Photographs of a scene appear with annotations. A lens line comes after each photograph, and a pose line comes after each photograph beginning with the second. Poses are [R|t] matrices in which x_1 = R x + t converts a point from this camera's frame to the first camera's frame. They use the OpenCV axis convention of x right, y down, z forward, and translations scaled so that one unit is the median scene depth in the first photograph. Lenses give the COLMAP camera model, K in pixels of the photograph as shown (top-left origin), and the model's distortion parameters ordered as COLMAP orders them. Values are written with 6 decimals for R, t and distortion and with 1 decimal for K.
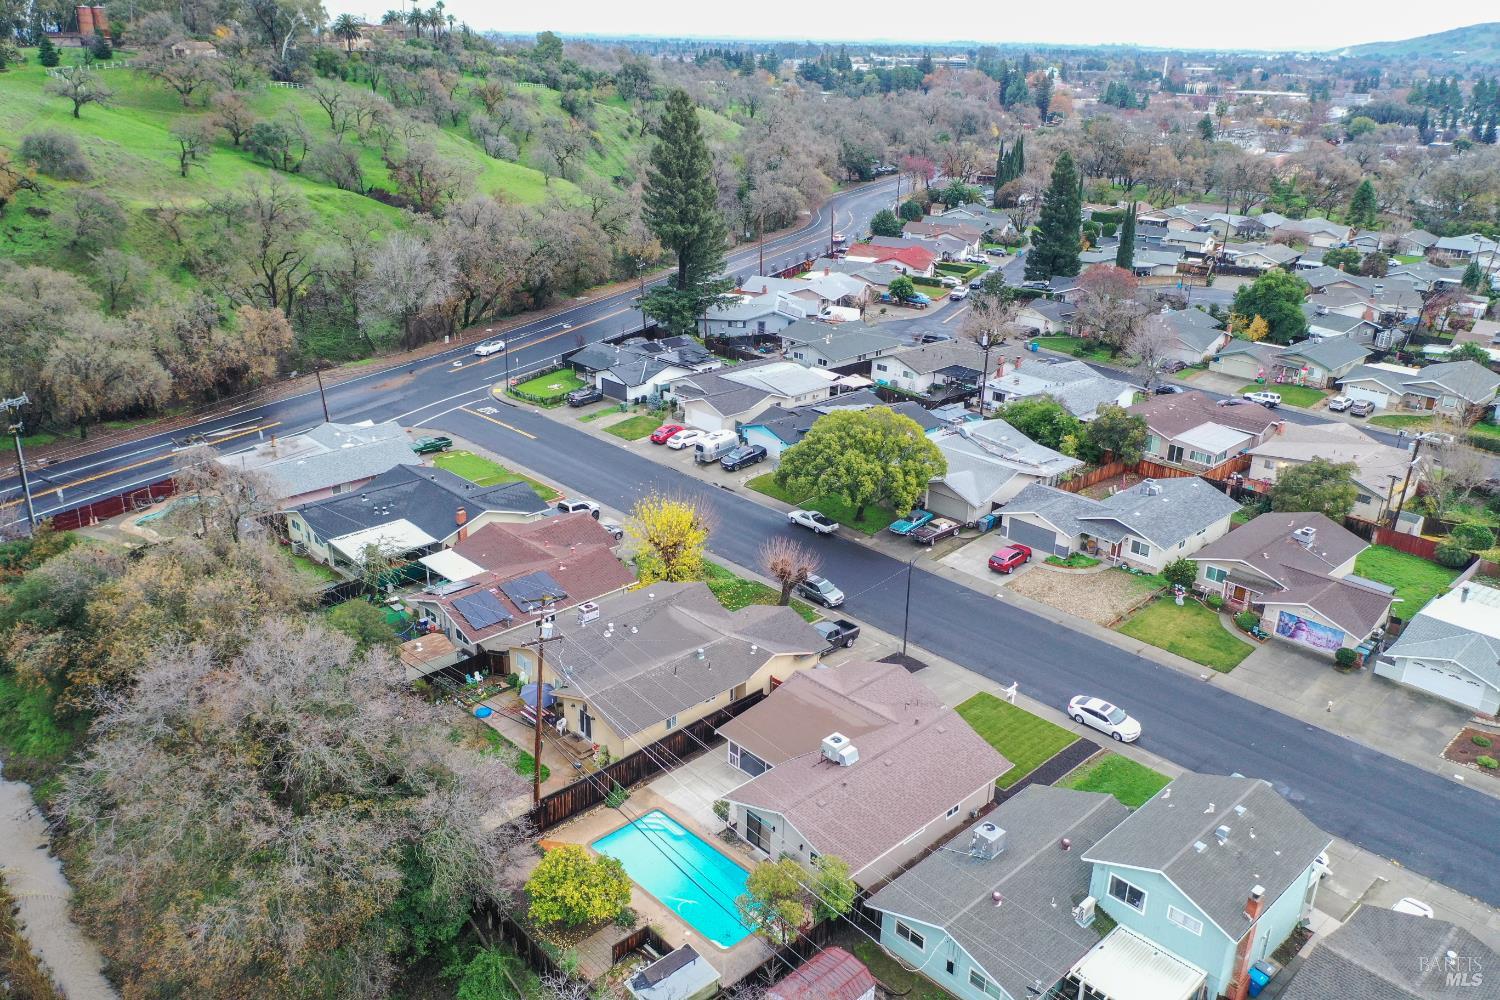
lens RADIAL K [[1207.1, 0, 750.0], [0, 1207.1, 500.0], [0, 0, 1]] dist [-0.004510, -0.003353]
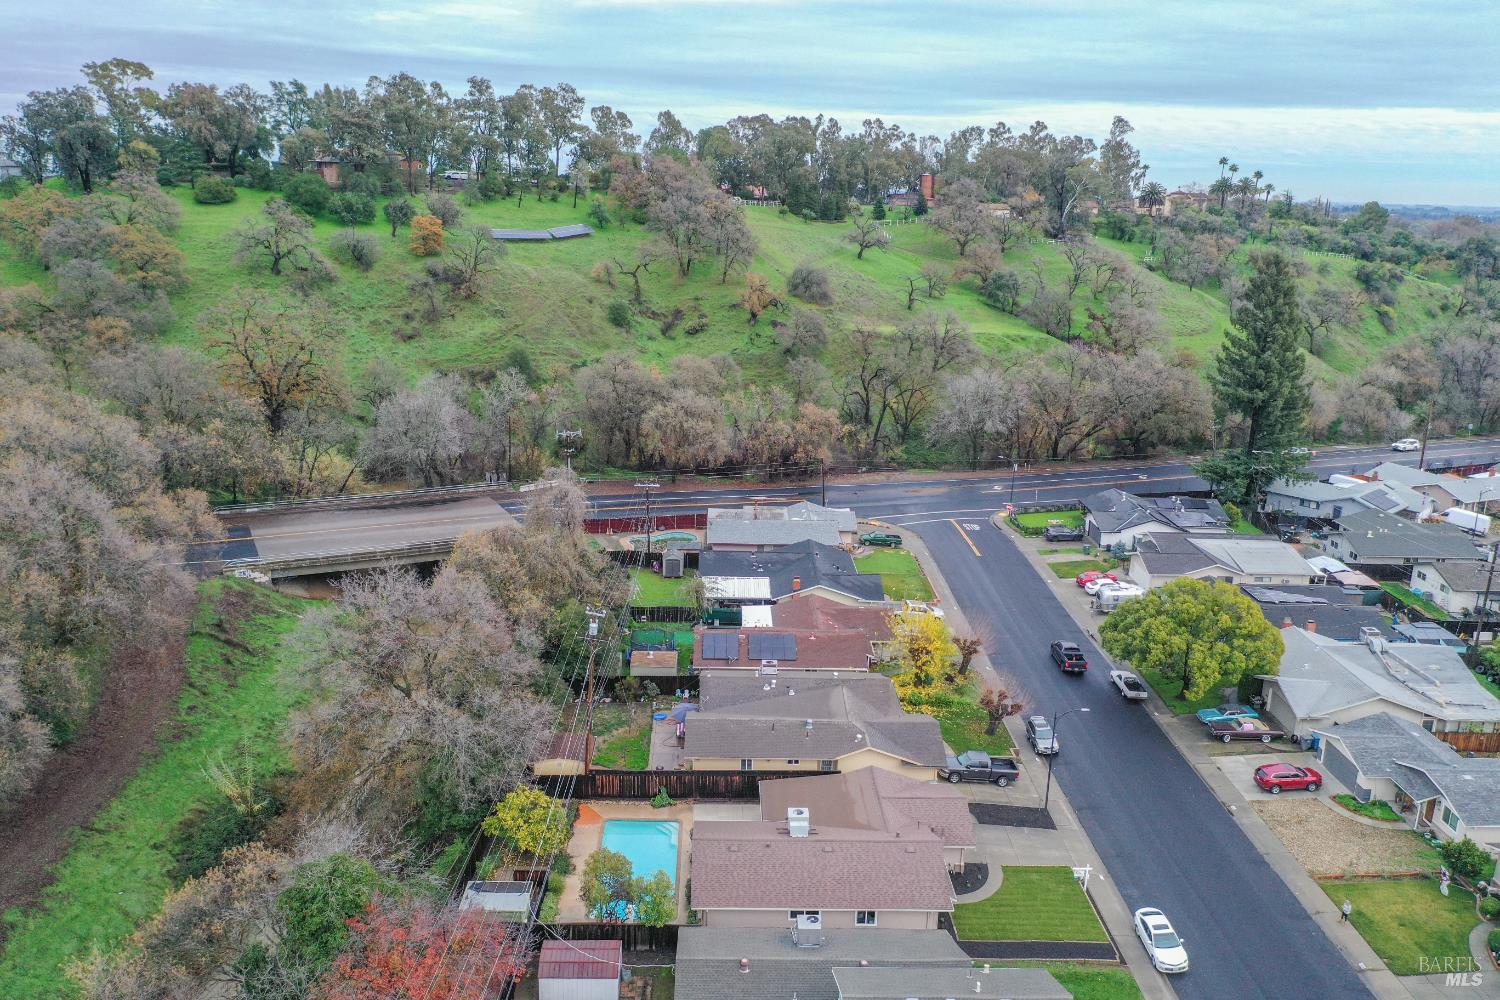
lens RADIAL K [[1207.1, 0, 750.0], [0, 1207.1, 500.0], [0, 0, 1]] dist [-0.004510, -0.003353]
pose [[0.730193, 0.177301, -0.659836, 0.352165], [-0.261111, 0.964852, -0.029693, -0.013400], [0.631379, 0.193972, 0.750823, 0.055883]]
